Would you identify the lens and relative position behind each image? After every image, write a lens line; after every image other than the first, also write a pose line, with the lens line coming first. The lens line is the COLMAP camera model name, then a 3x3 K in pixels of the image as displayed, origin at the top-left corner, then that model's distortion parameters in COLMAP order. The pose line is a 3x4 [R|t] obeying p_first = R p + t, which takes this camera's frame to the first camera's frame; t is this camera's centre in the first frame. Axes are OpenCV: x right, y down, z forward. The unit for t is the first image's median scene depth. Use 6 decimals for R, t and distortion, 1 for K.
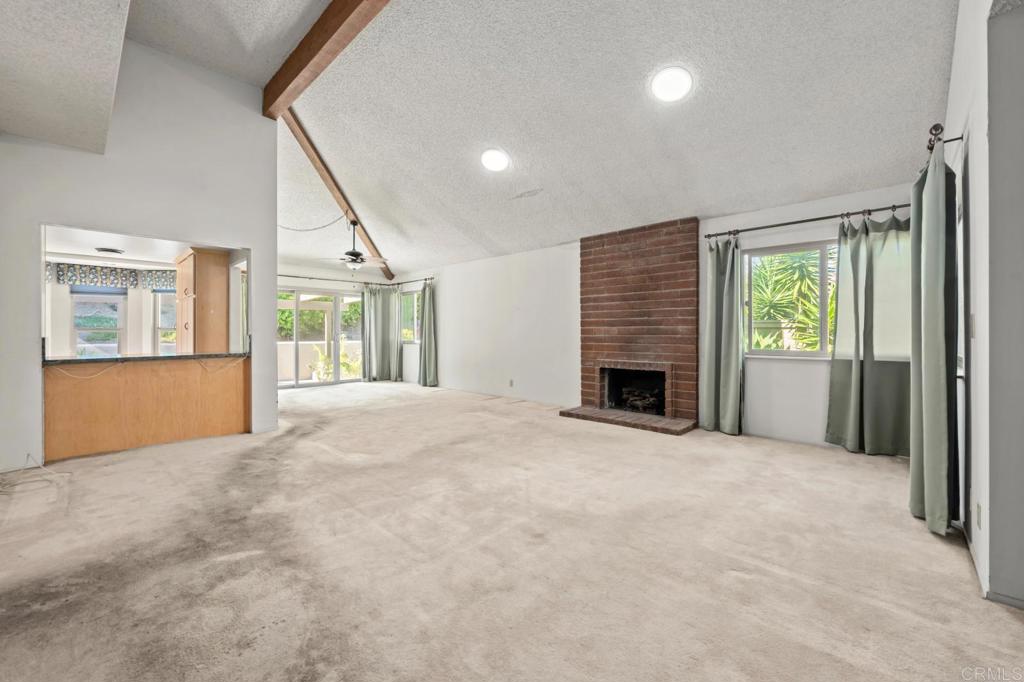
lens RADIAL K [[417.2, 0, 525.4], [0, 417.2, 338.6], [0, 0, 1]] dist [-0.000205, 0.000036]
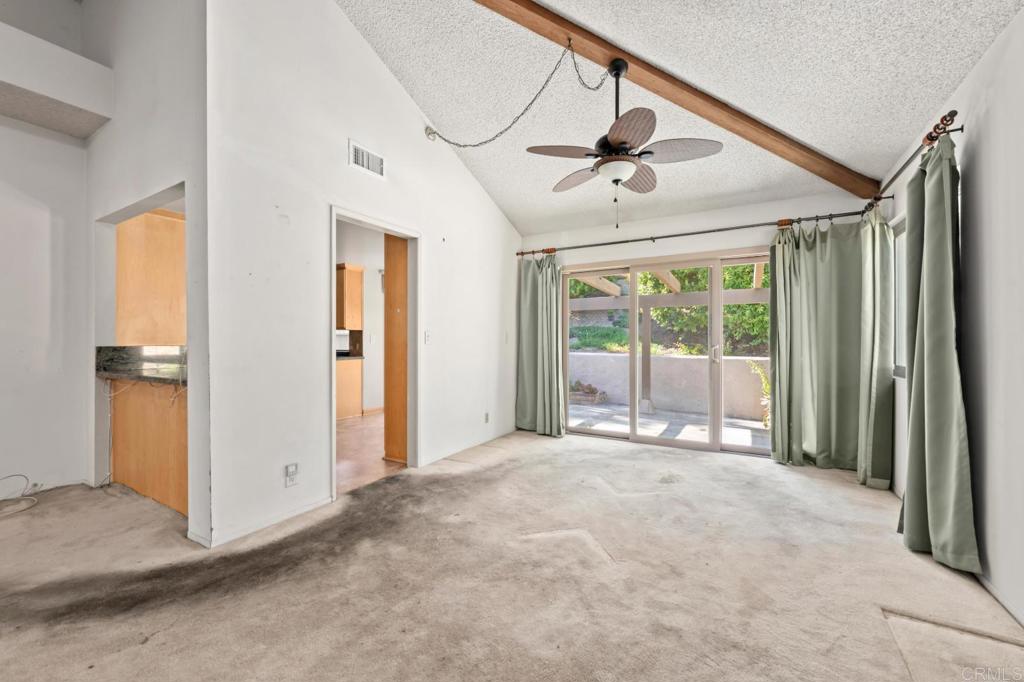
lens RADIAL K [[407.5, 0, 514.3], [0, 407.5, 336.1], [0, 0, 1]] dist [-0.000759, -0.000045]
pose [[0.218644, -0.008174, -0.975770, -0.074782], [-0.013488, 0.999844, -0.011398, -0.019128], [0.975711, 0.015653, 0.218500, 1.094400]]
